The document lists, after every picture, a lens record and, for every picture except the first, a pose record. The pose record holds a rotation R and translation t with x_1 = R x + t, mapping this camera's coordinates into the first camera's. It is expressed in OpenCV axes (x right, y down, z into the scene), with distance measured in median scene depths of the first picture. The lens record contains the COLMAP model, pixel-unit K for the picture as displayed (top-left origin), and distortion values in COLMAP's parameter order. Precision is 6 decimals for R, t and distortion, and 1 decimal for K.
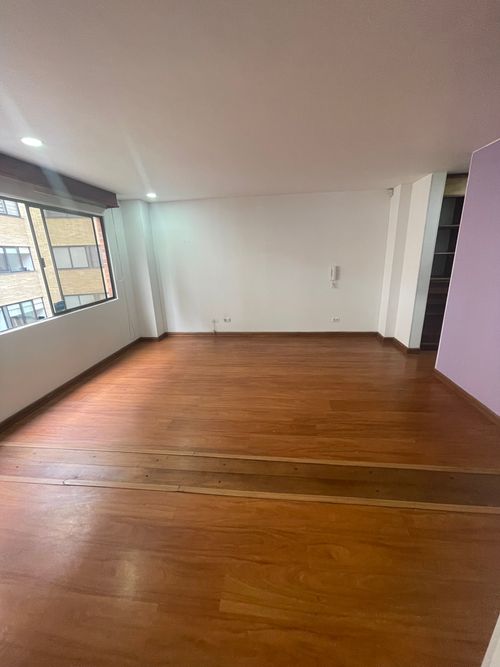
lens RADIAL K [[270.1, 0, 249.8], [0, 270.1, 332.8], [0, 0, 1]] dist [-0.000127, 0.000181]
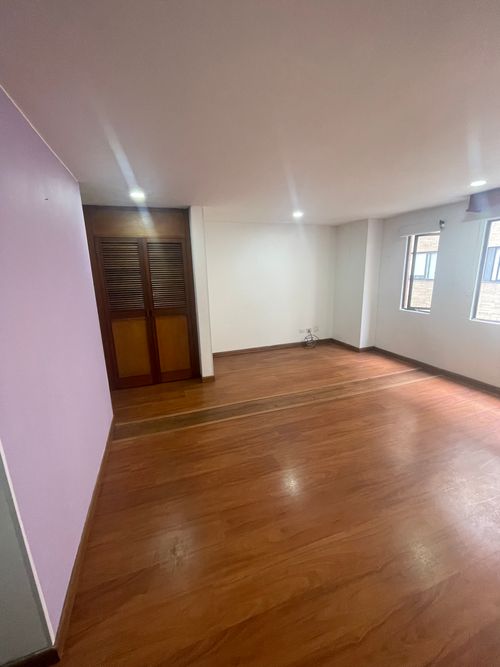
lens RADIAL K [[270.1, 0, 250.1], [0, 270.1, 333.7], [0, 0, 1]] dist [-0.000127, 0.000181]
pose [[-0.902319, 0.142734, -0.406752, 0.707627], [-0.080209, 0.871518, 0.483759, -0.497527], [0.423540, 0.469131, -0.774939, 1.544305]]
